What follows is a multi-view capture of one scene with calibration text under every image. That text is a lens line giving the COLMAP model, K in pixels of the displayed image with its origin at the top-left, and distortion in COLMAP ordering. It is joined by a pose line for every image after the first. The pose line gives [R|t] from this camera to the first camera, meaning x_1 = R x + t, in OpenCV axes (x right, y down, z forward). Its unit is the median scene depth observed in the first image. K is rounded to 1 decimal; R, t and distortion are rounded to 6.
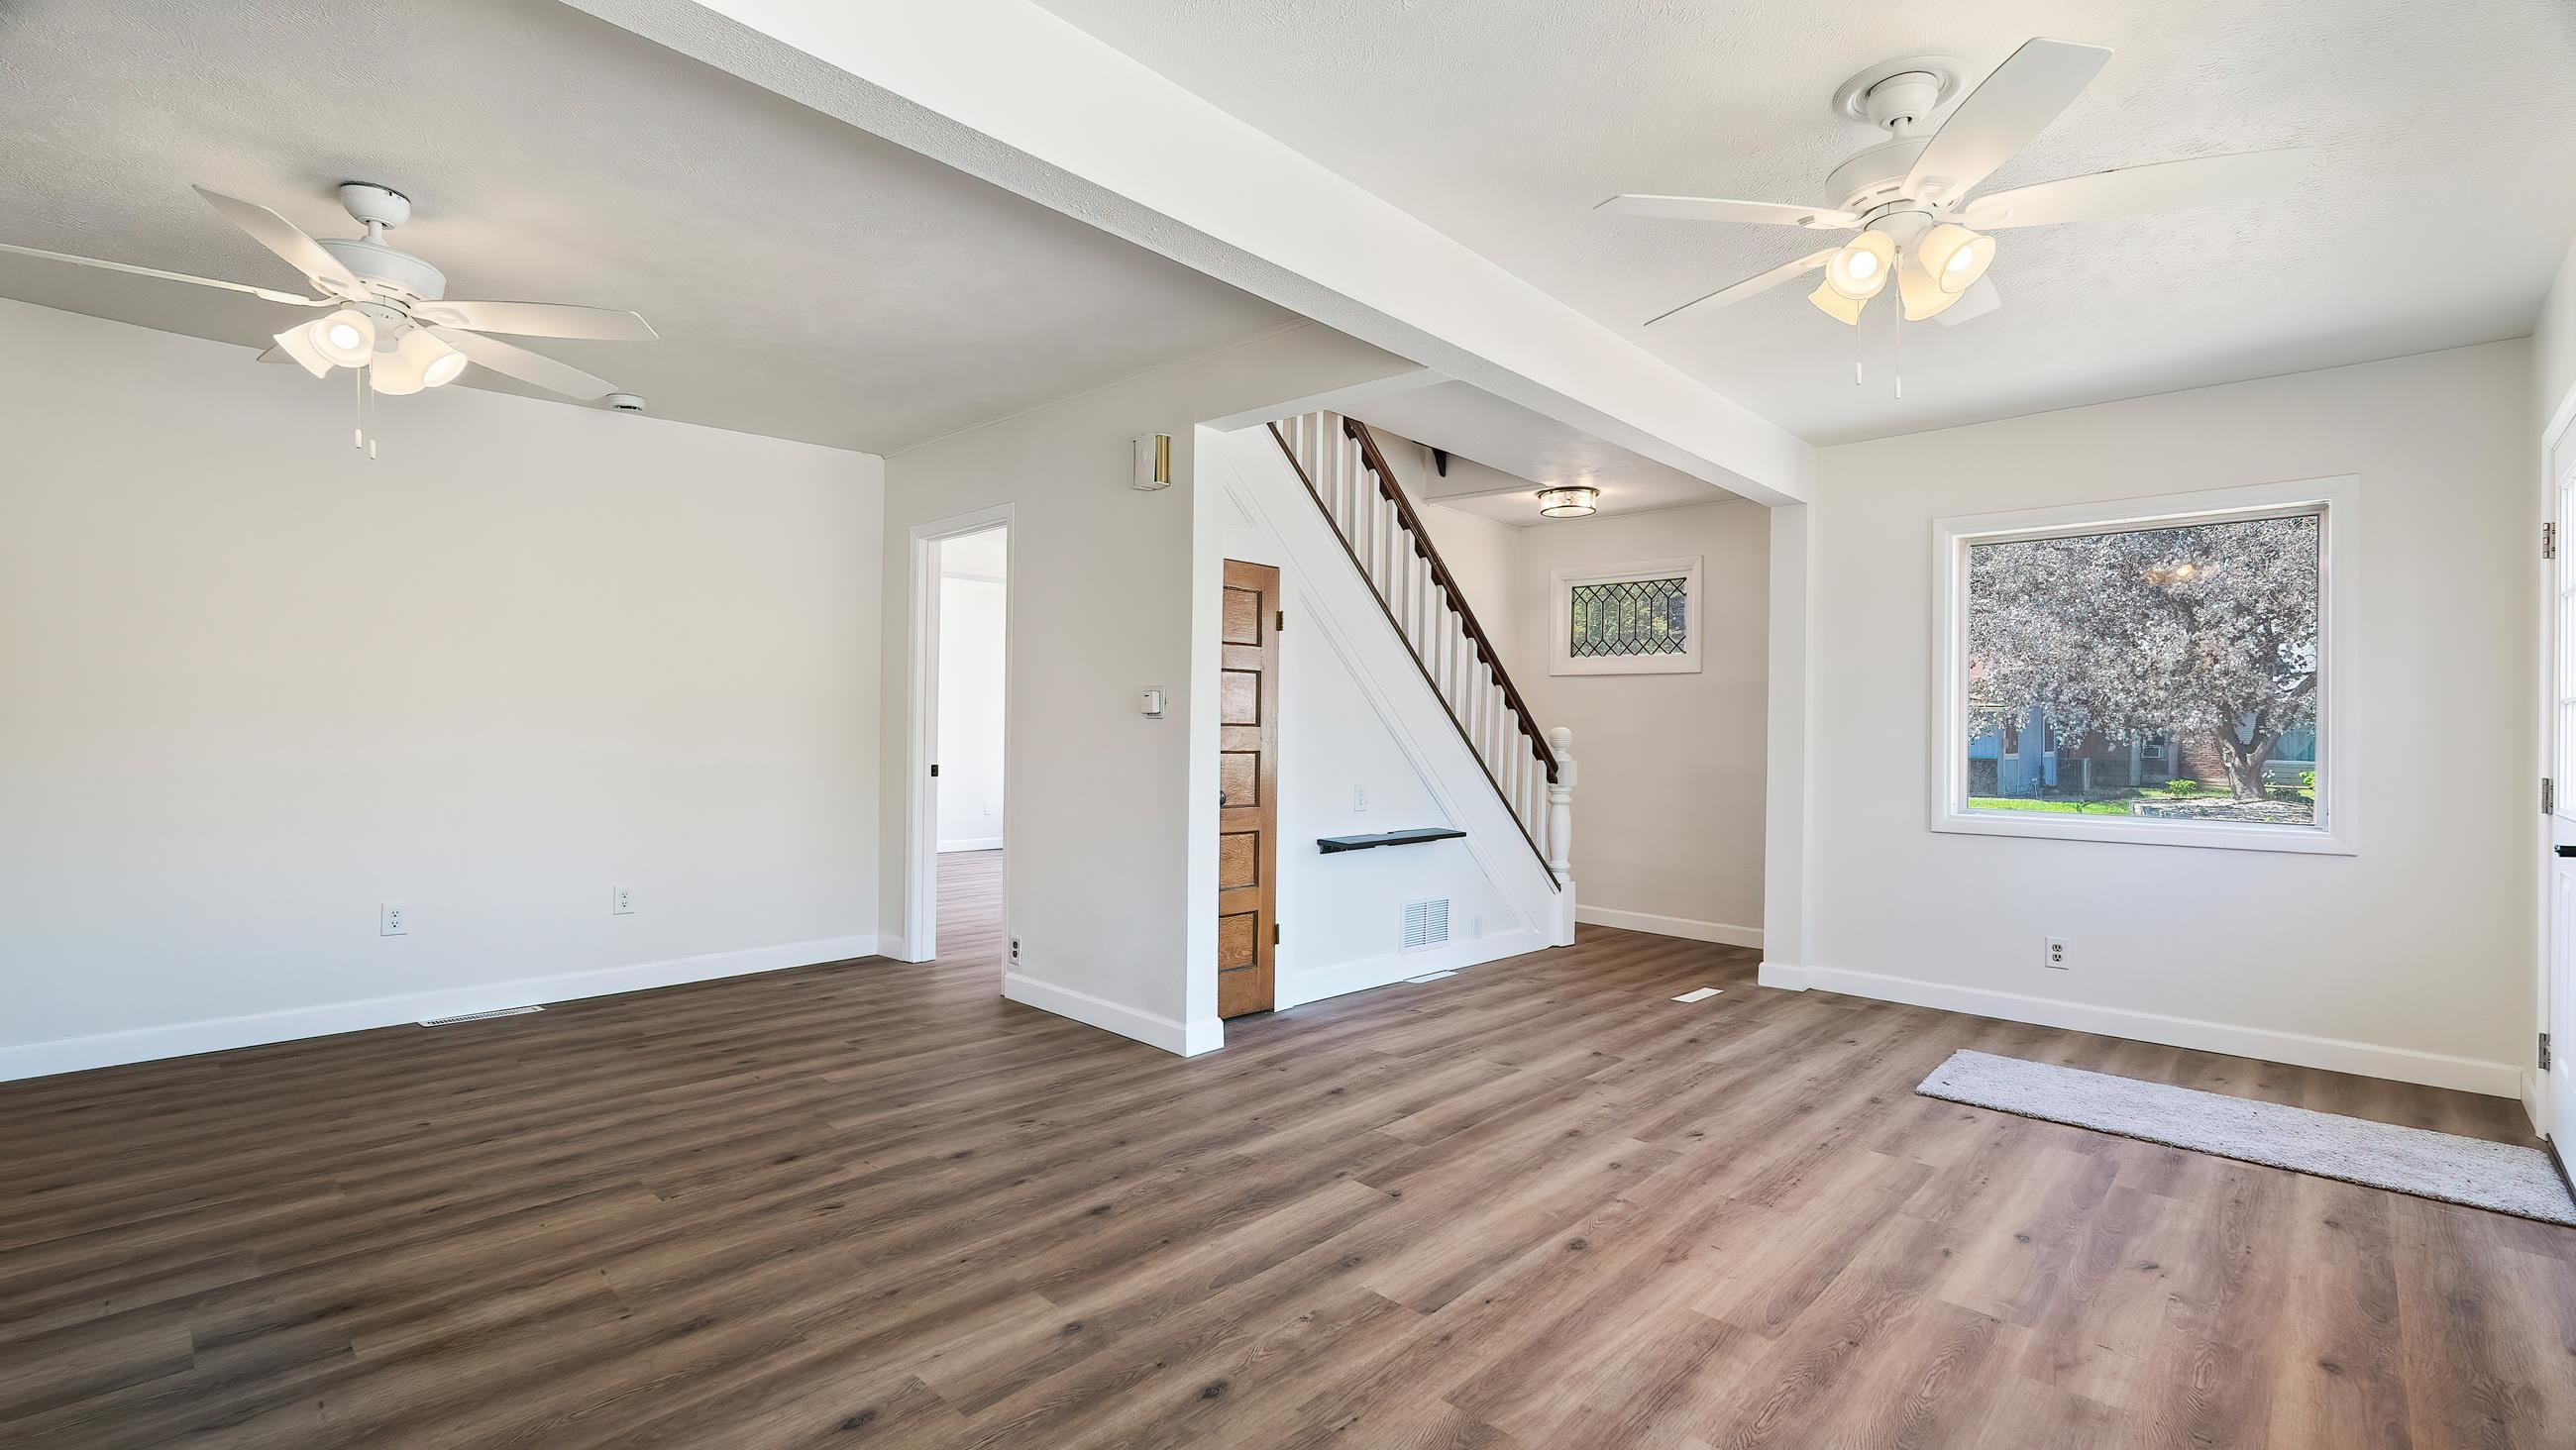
lens RADIAL K [[1128.8, 0, 1287.1], [0, 1128.8, 726.1], [0, 0, 1]] dist [-0.003143, 0.000569]
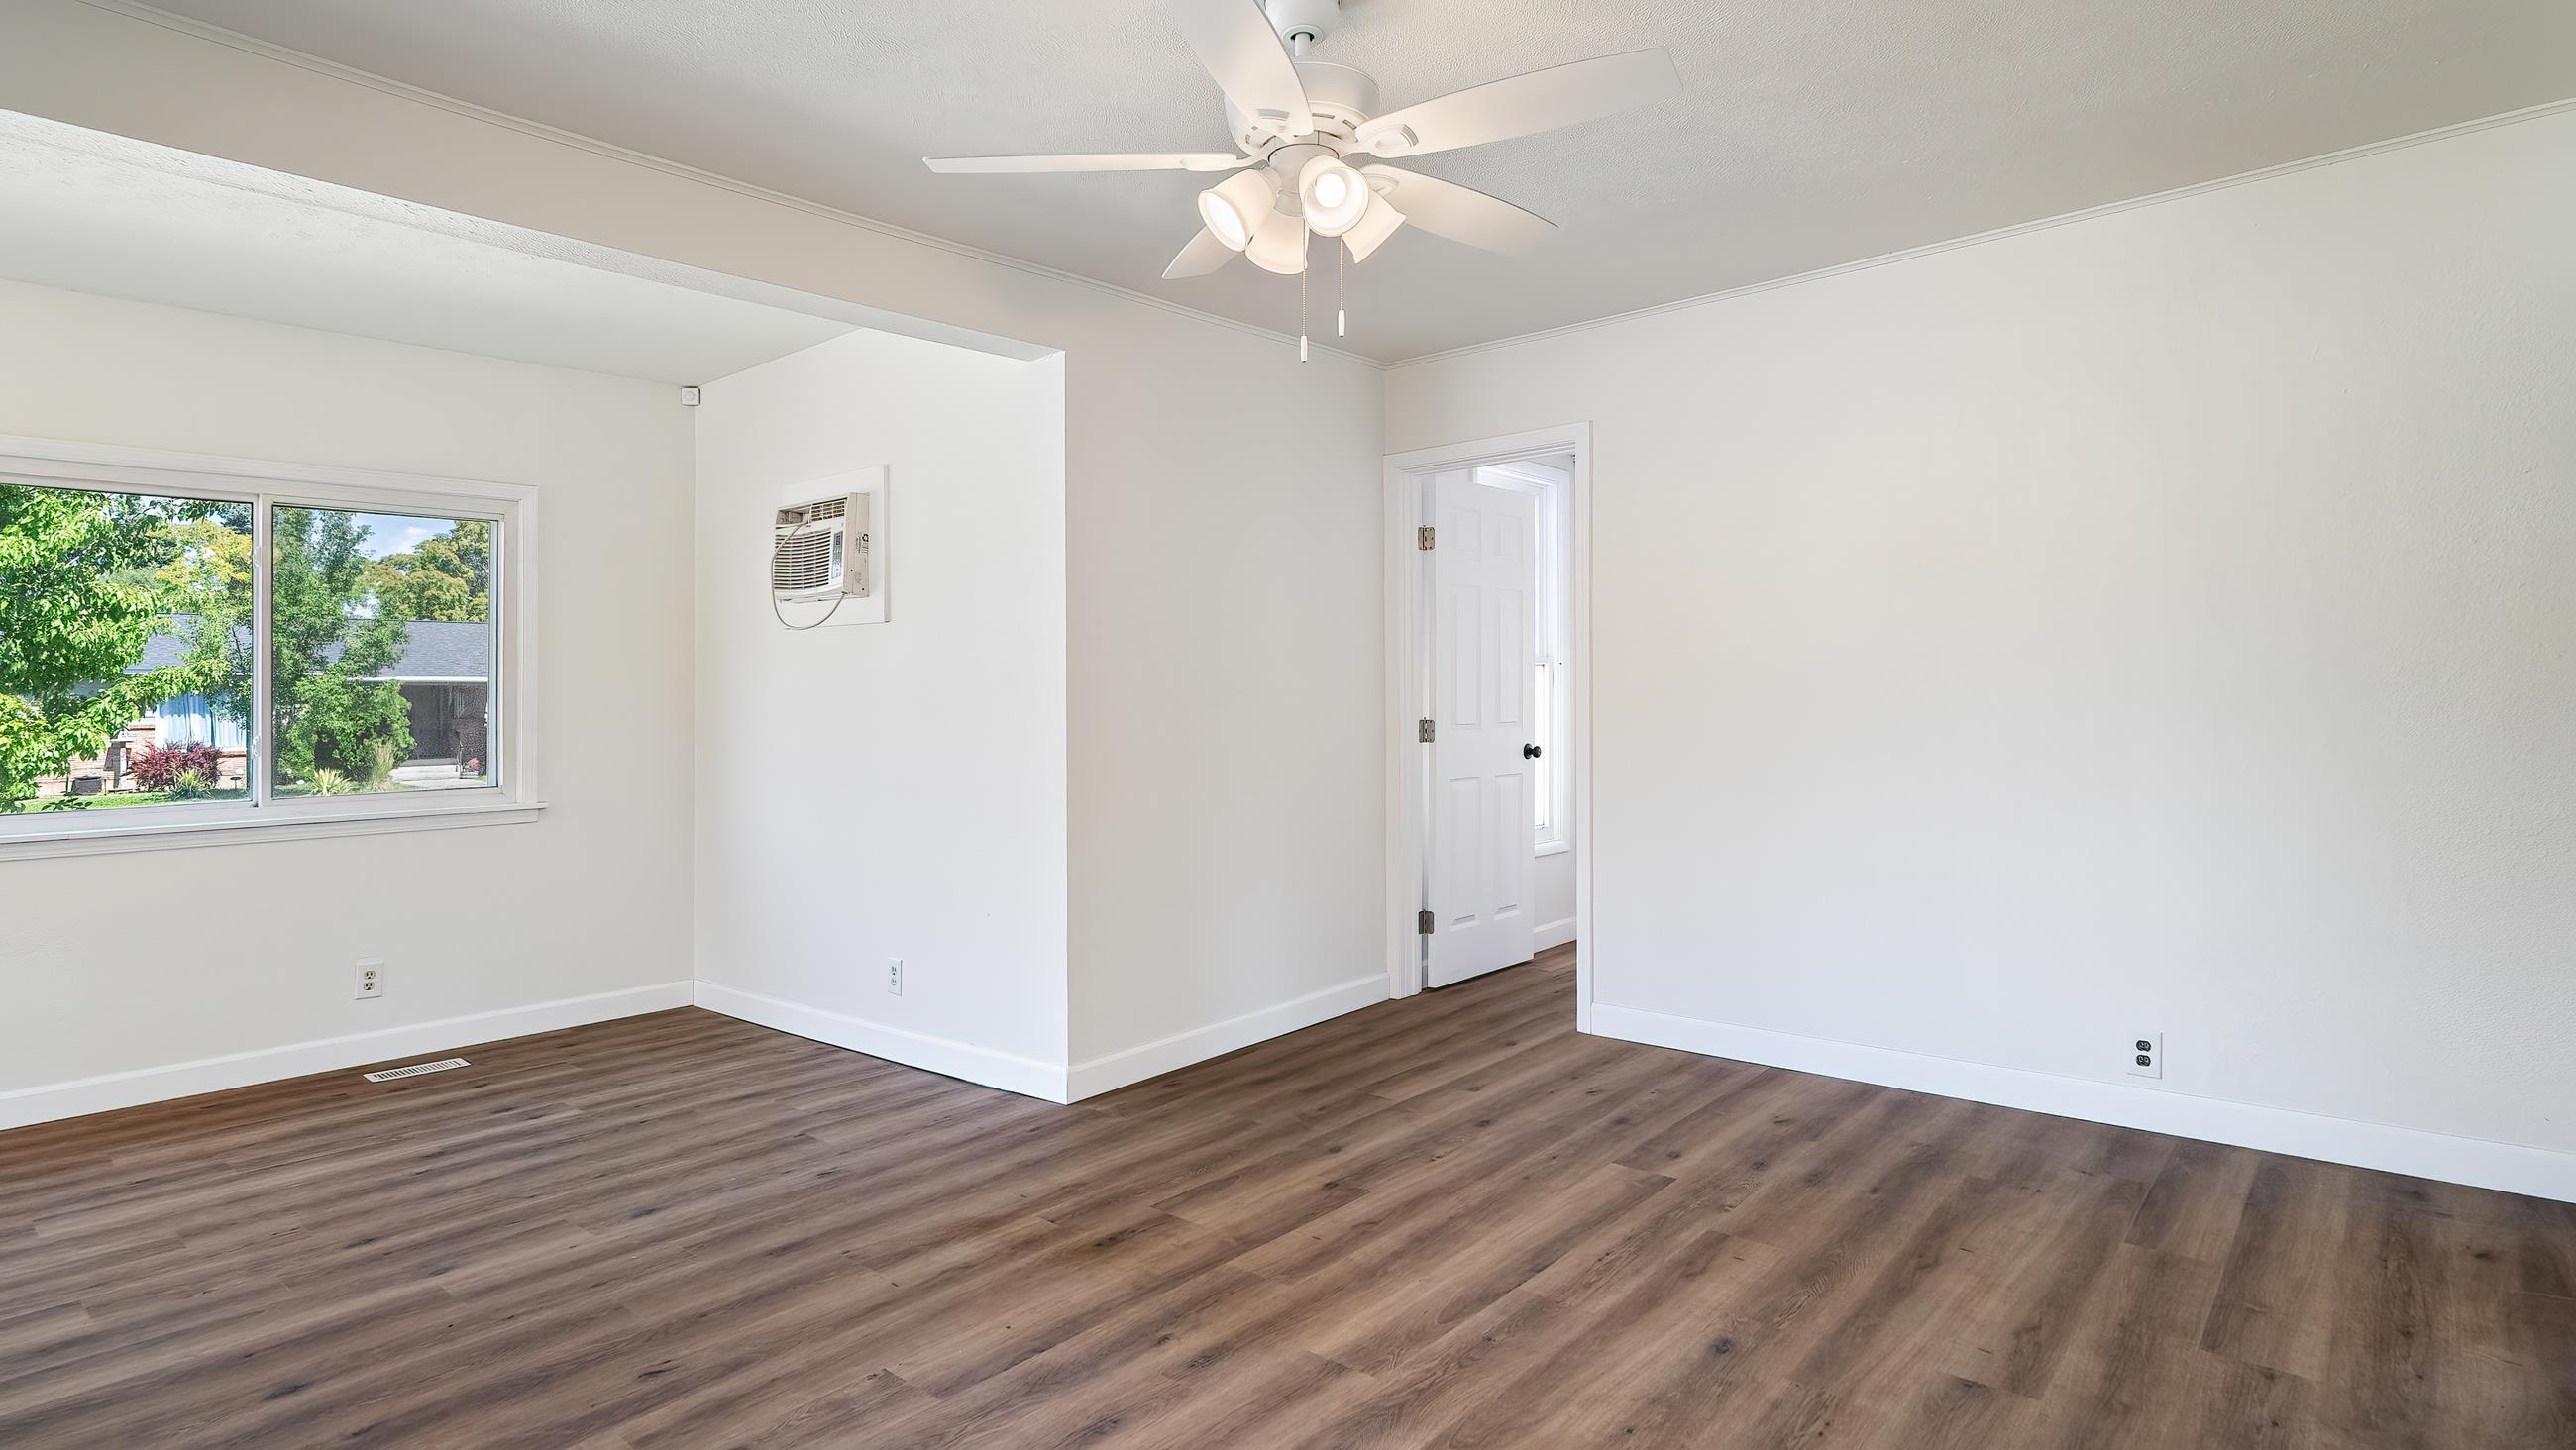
lens RADIAL K [[1306.7, 0, 1272.7], [0, 1306.7, 704.0], [0, 0, 1]] dist [-0.004536, 0.002816]
pose [[-0.999237, 0.004380, -0.038802, -0.702937], [0.004395, 0.999990, -0.000312, -0.016586], [0.038800, -0.000482, -0.999247, 1.691241]]
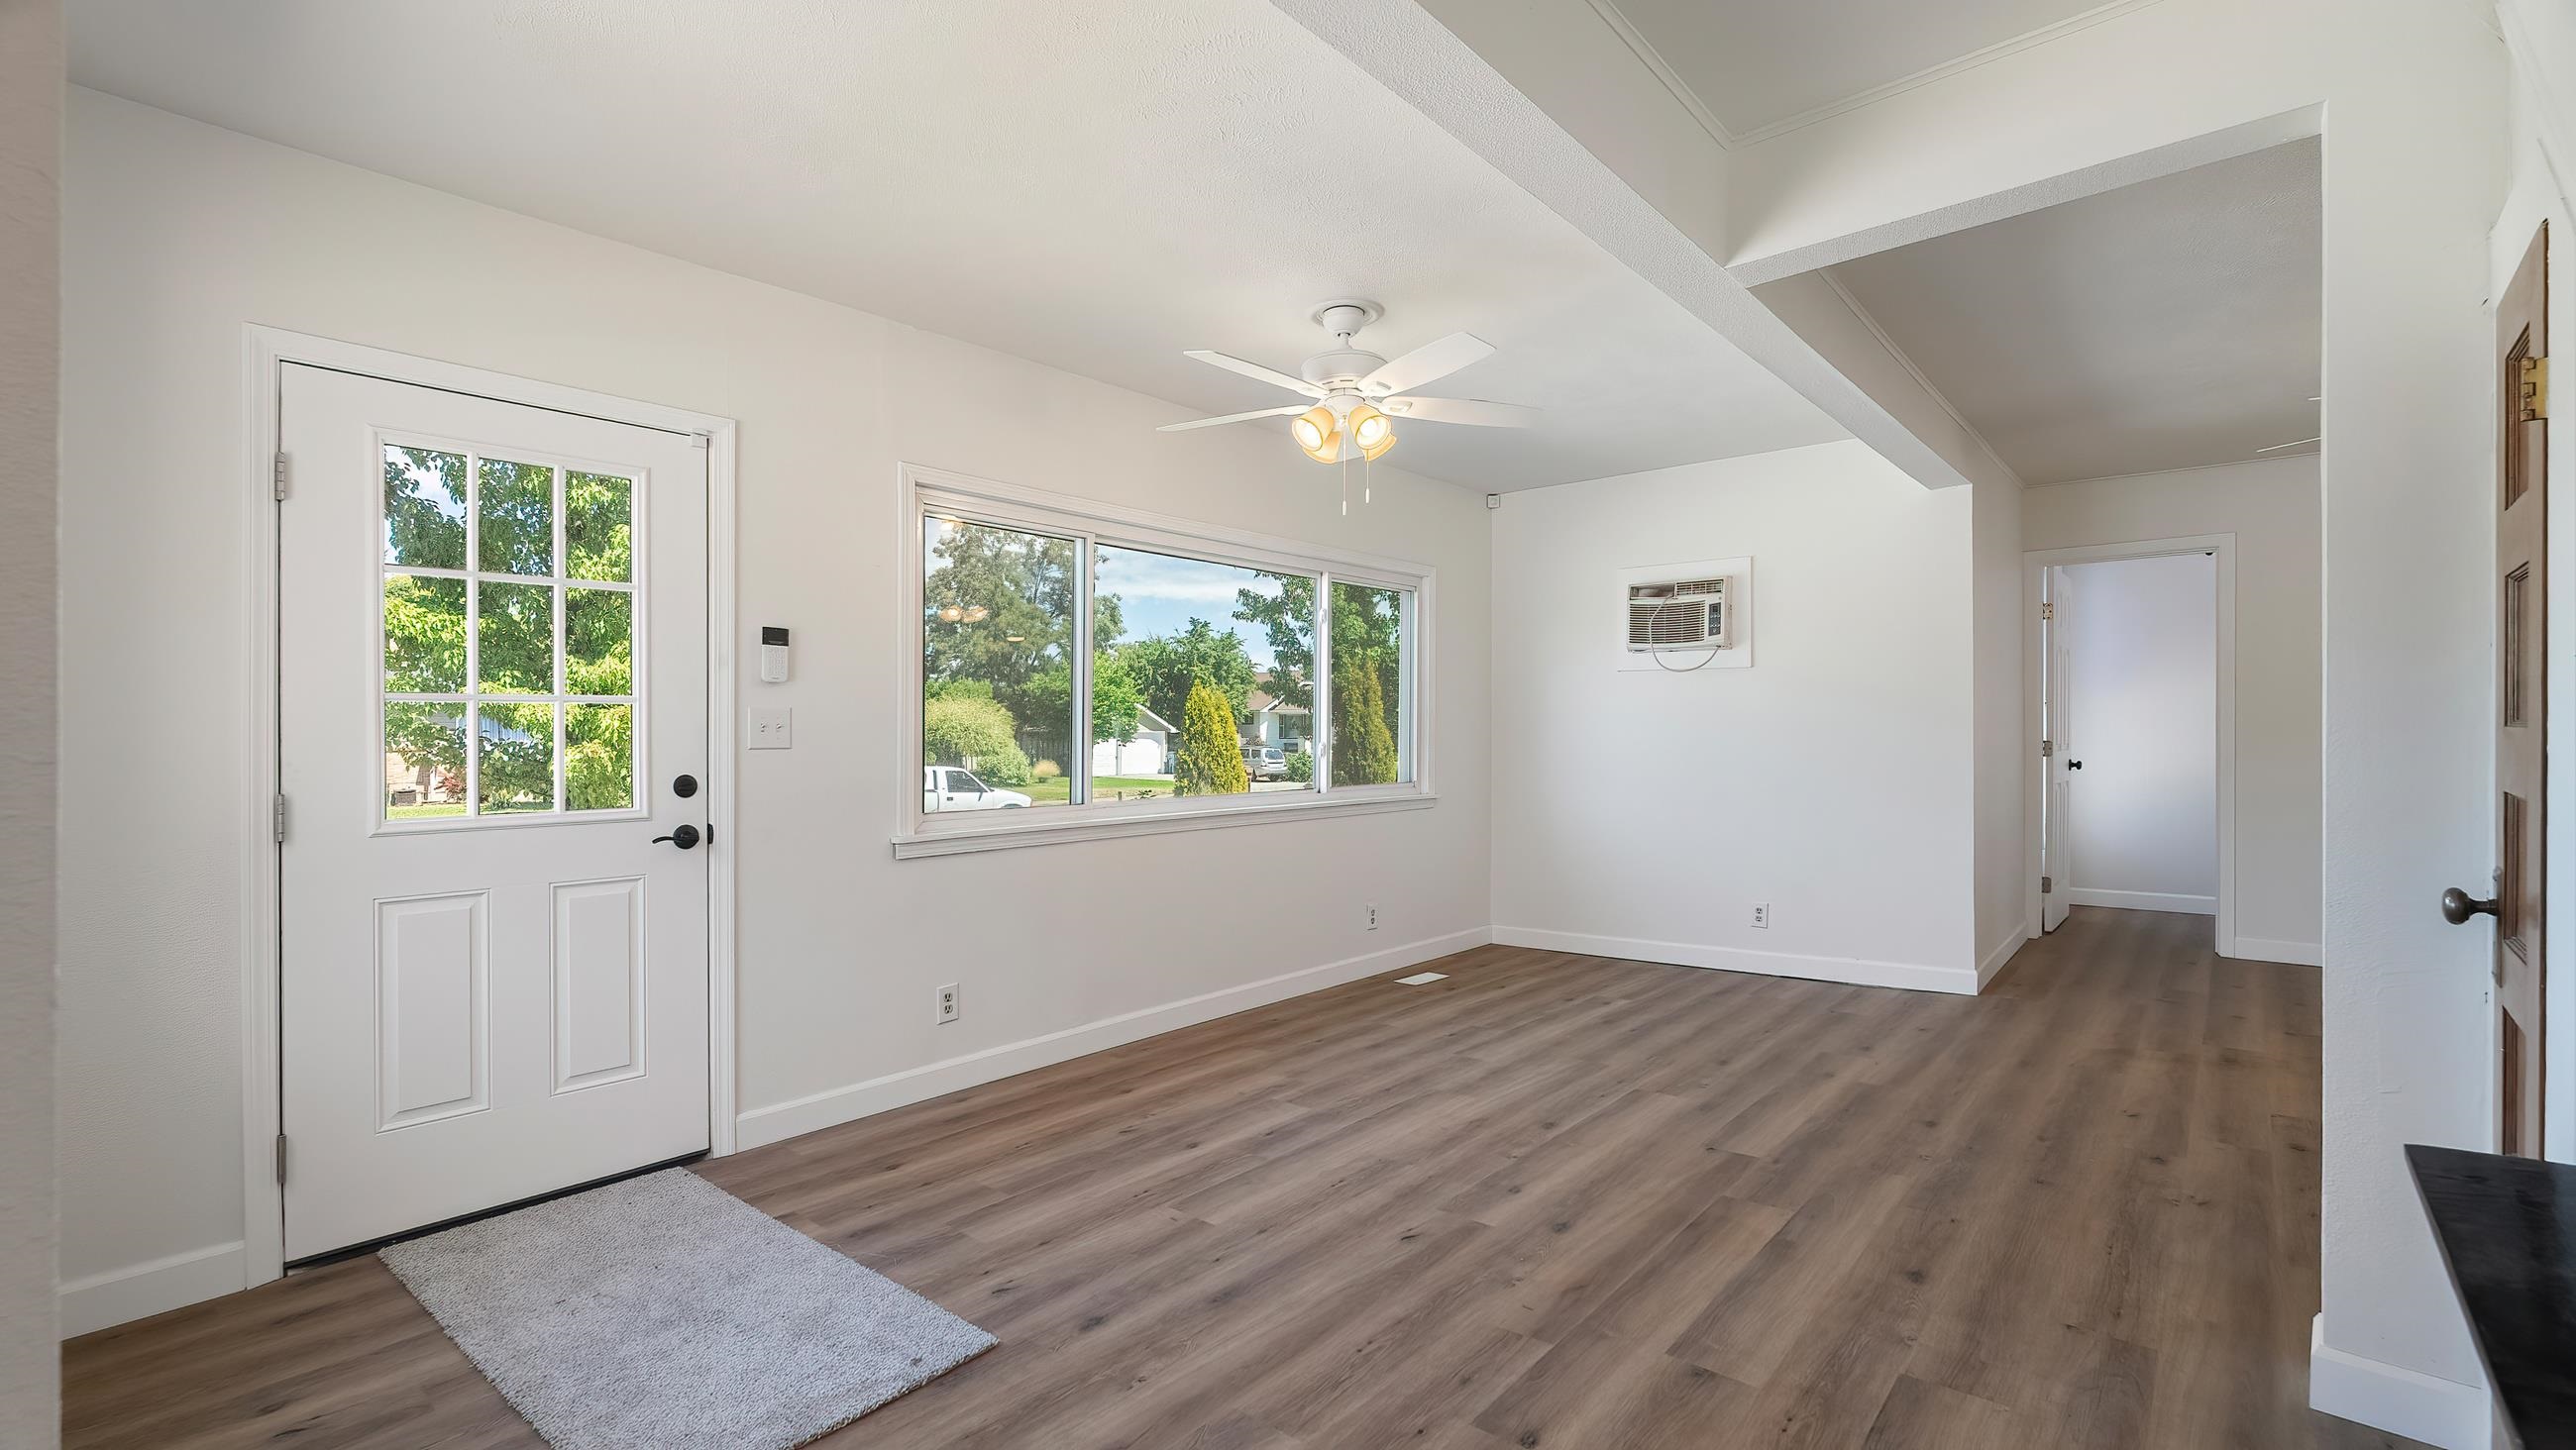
lens RADIAL K [[1128.8, 0, 1287.4], [0, 1128.8, 725.9], [0, 0, 1]] dist [-0.003143, 0.000569]
pose [[-0.998895, -0.003977, -0.046829, 0.539429], [-0.003424, 0.999923, -0.011893, 0.008430], [0.046873, -0.011719, -0.998832, 1.987780]]
